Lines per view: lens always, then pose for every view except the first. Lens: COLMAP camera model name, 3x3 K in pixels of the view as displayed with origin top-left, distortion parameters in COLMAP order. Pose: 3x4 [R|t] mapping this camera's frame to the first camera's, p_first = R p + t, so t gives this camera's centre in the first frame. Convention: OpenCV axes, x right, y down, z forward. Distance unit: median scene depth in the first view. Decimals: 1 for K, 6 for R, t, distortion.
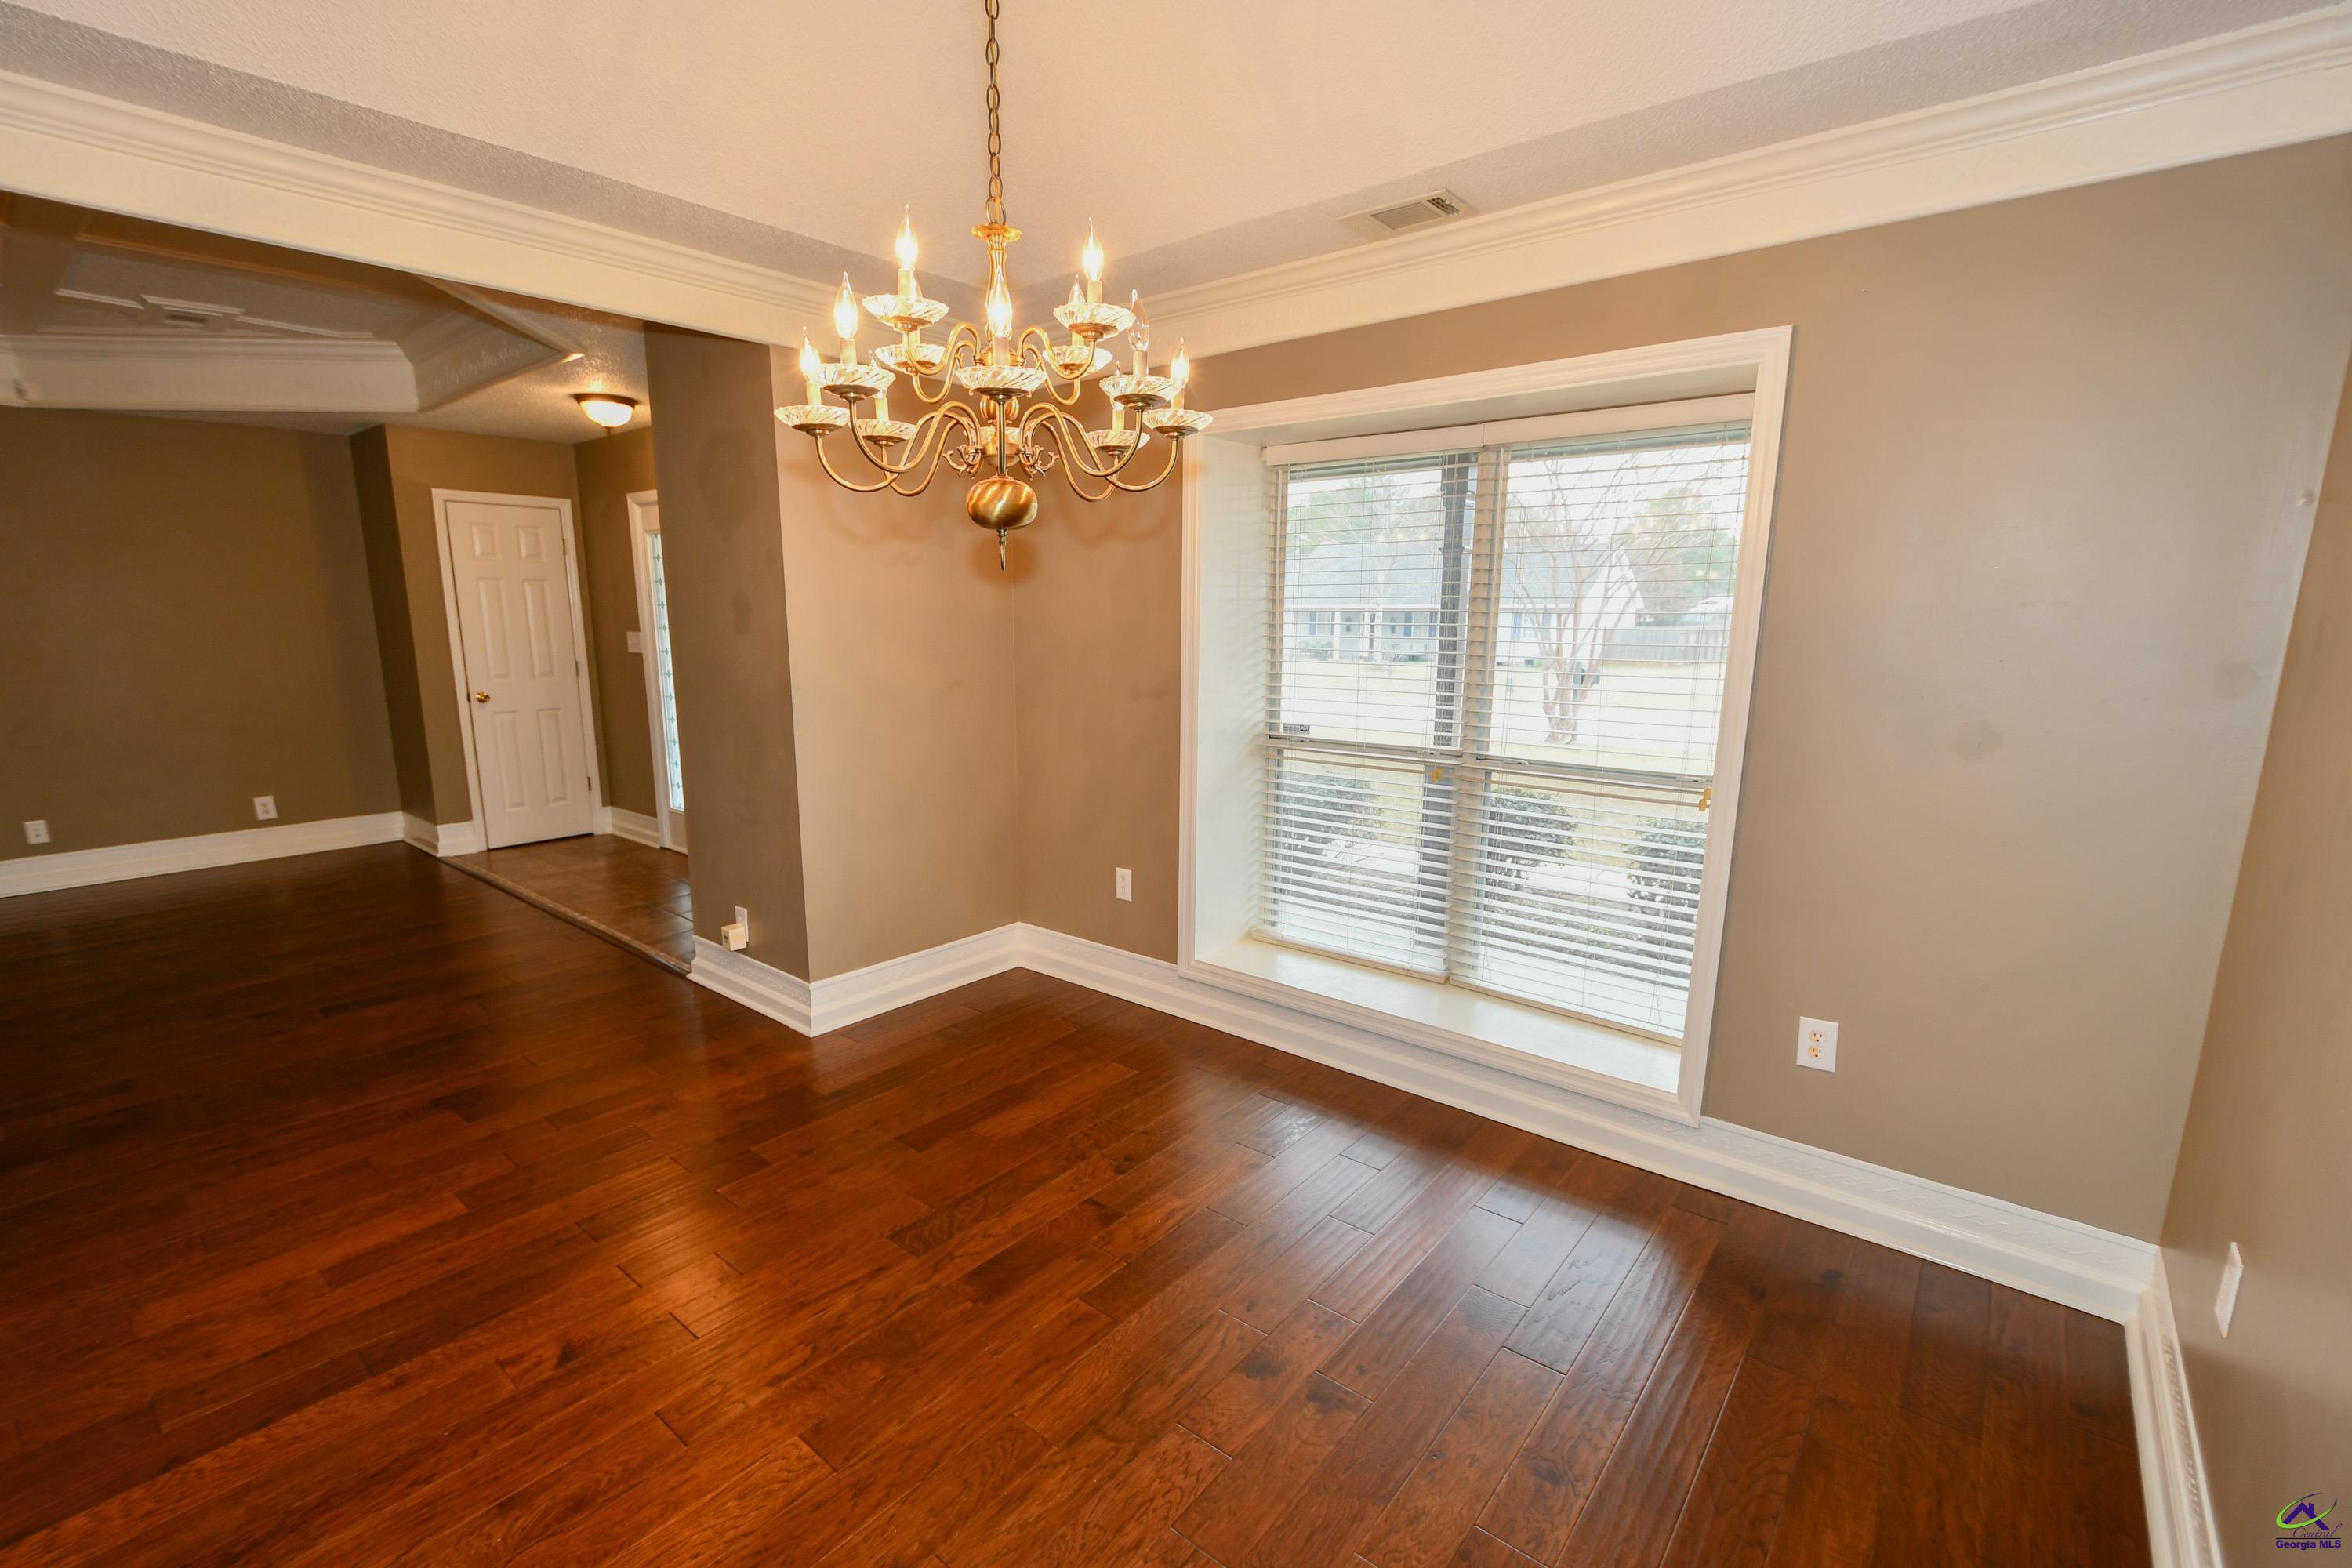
lens RADIAL K [[1029.9, 0, 1153.9], [0, 1029.9, 816.3], [0, 0, 1]] dist [0.000496, 0.000017]
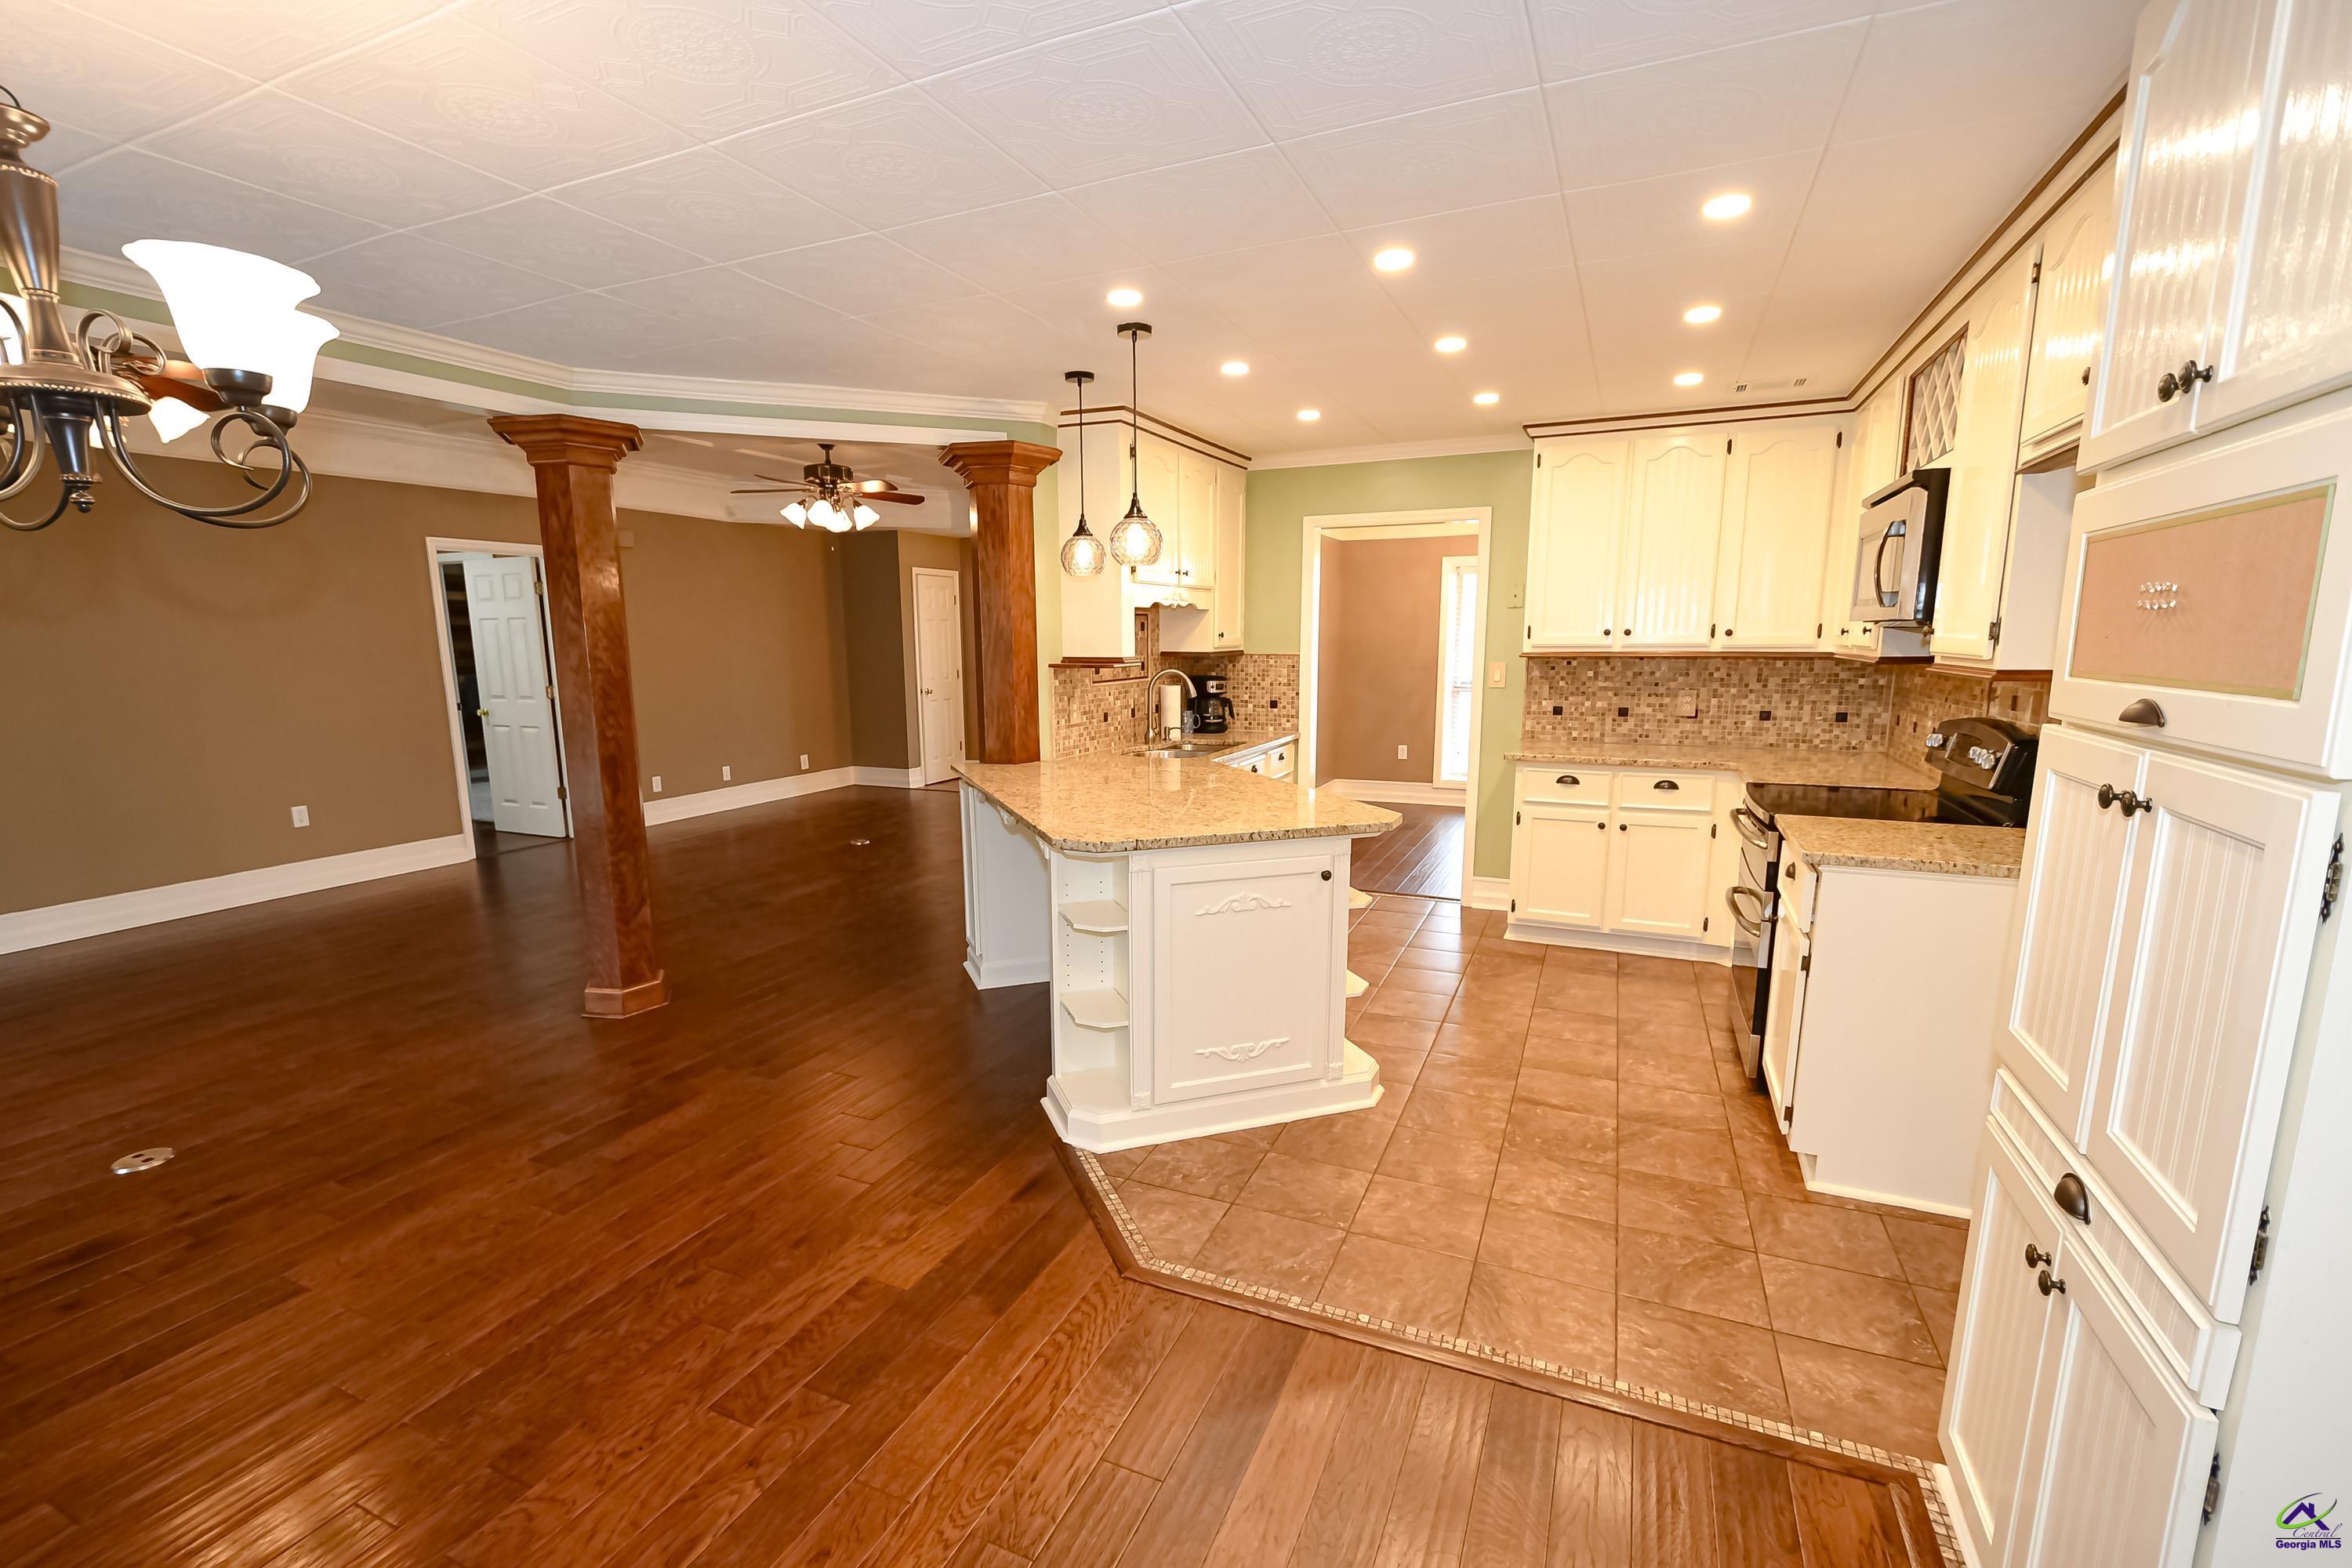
lens RADIAL K [[1027.4, 0, 1157.4], [0, 1027.4, 822.8], [0, 0, 1]] dist [-0.000588, -0.005858]
pose [[0.963884, -0.058223, 0.259881, -0.840026], [0.063454, 0.997915, -0.011779, 0.156499], [-0.258653, 0.027844, 0.965569, -0.767396]]
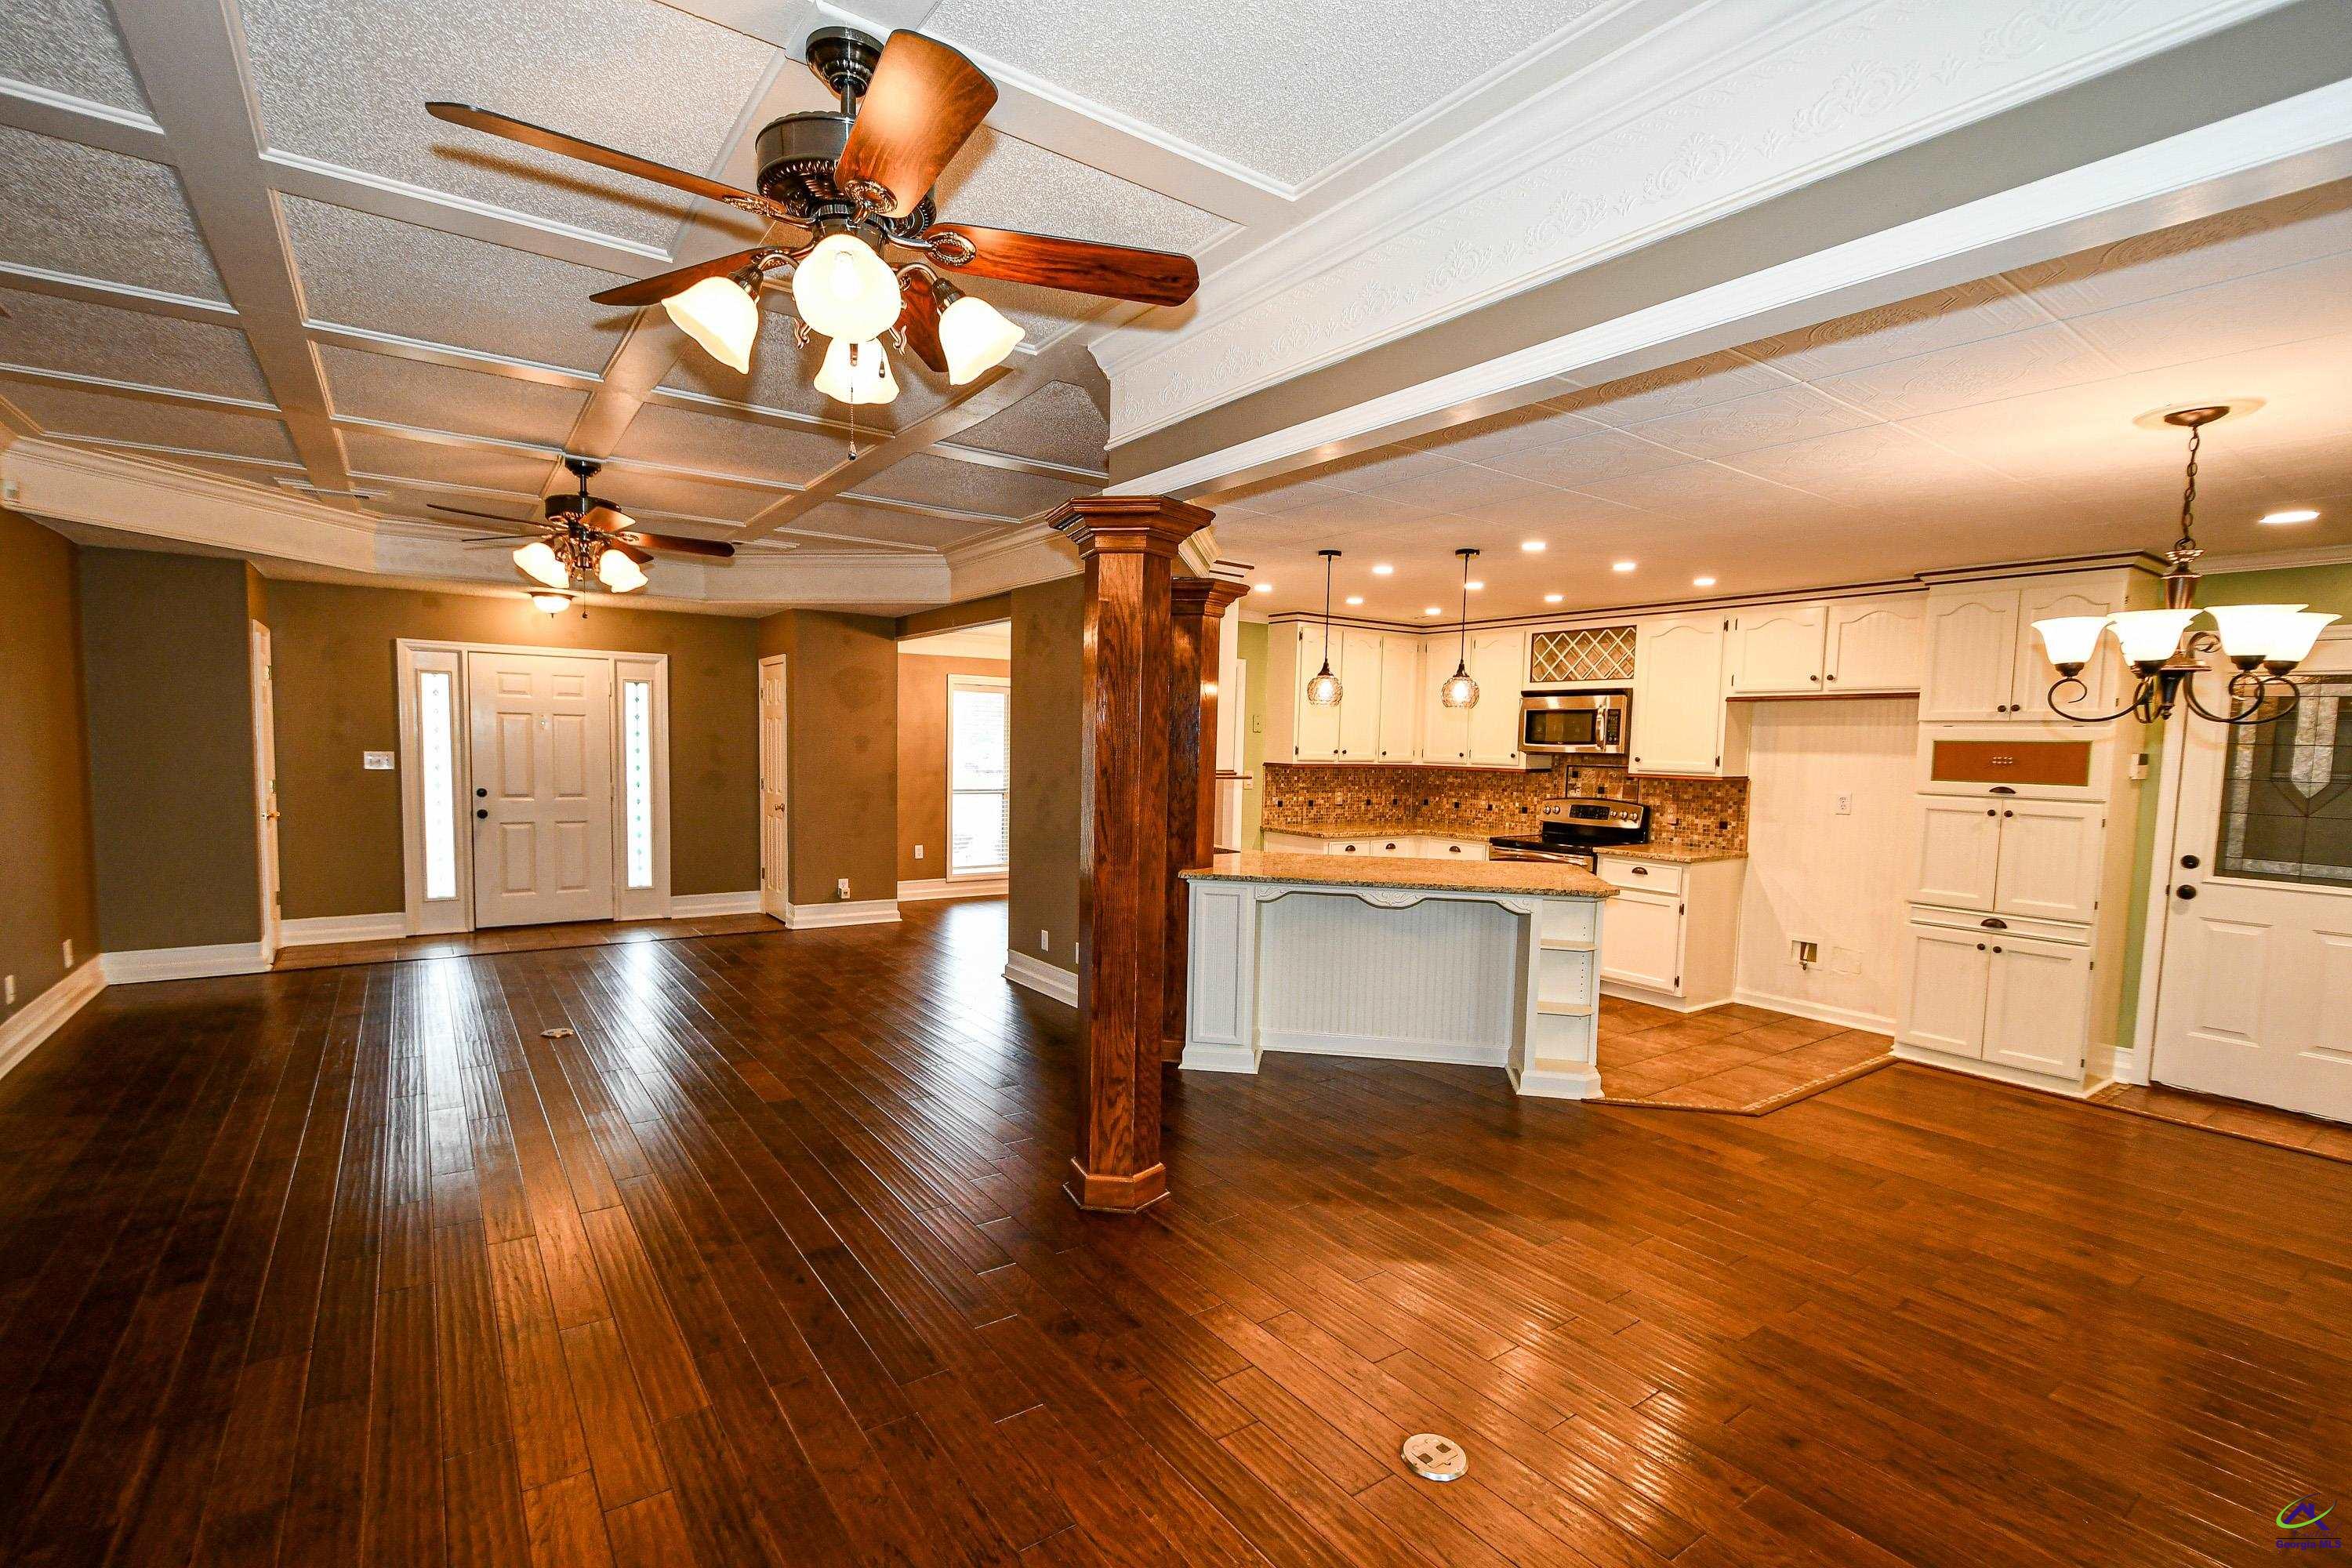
lens RADIAL K [[1053.7, 0, 1151.8], [0, 1053.7, 821.5], [0, 0, 1]] dist [0.001934, 0.000192]
pose [[0.259417, -0.070556, 0.963185, -1.647453], [0.171015, 0.984923, 0.026088, 0.018045], [-0.950504, 0.157951, 0.267571, -0.136859]]
